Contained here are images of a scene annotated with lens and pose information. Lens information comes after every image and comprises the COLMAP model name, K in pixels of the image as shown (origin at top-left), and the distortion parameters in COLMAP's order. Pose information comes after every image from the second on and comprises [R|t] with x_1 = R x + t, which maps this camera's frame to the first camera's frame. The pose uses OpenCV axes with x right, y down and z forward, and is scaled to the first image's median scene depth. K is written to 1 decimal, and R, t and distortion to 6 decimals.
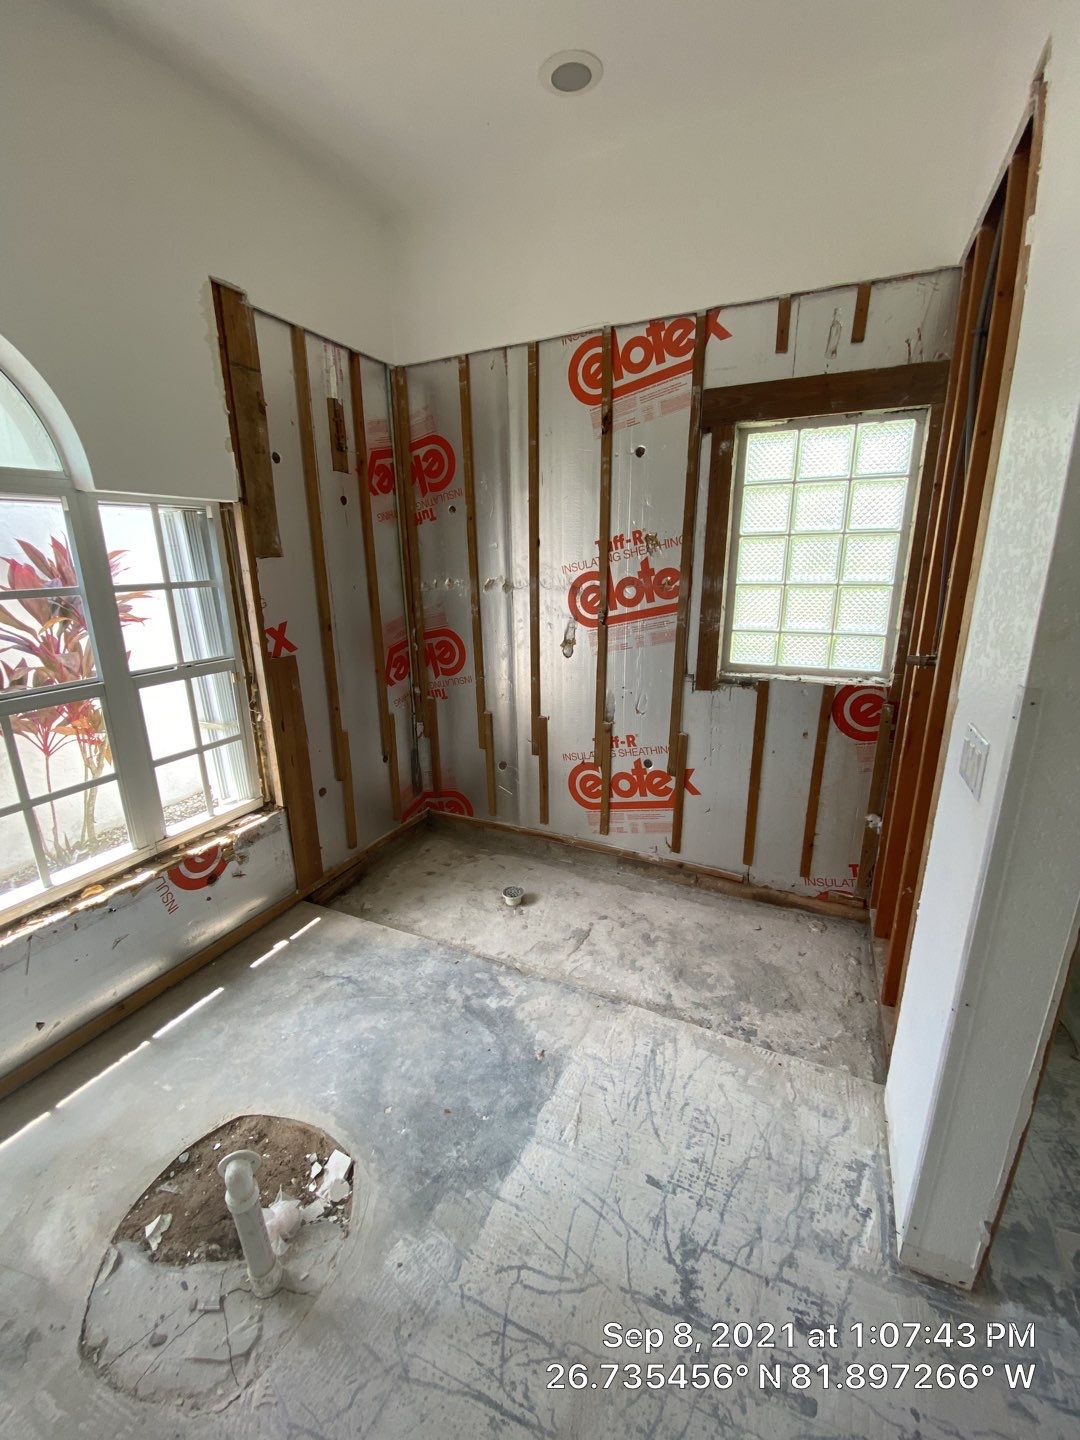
lens RADIAL K [[594.6, 0, 540.4], [0, 594.6, 716.3], [0, 0, 1]] dist [0.014710, -0.016948]
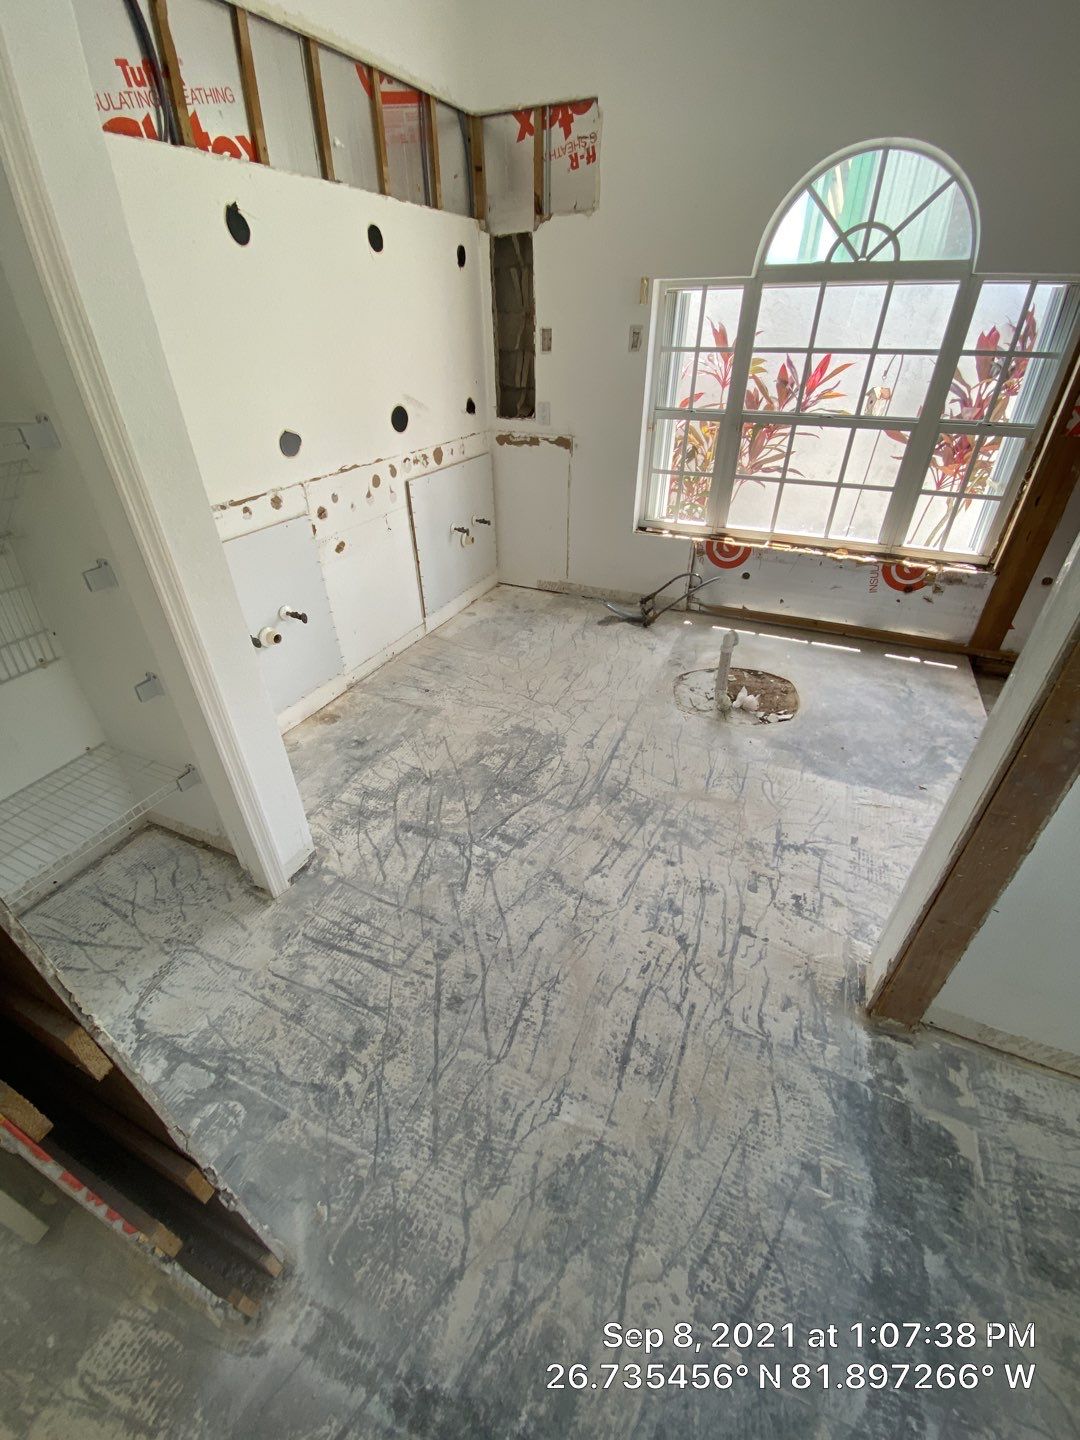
lens RADIAL K [[594.6, 0, 540.4], [0, 594.6, 716.3], [0, 0, 1]] dist [0.014710, -0.016948]
pose [[0.025087, 0.560990, -0.827442, 0.829304], [-0.267702, 0.801244, 0.535112, -0.009032], [0.963175, 0.208083, 0.170279, -0.014764]]
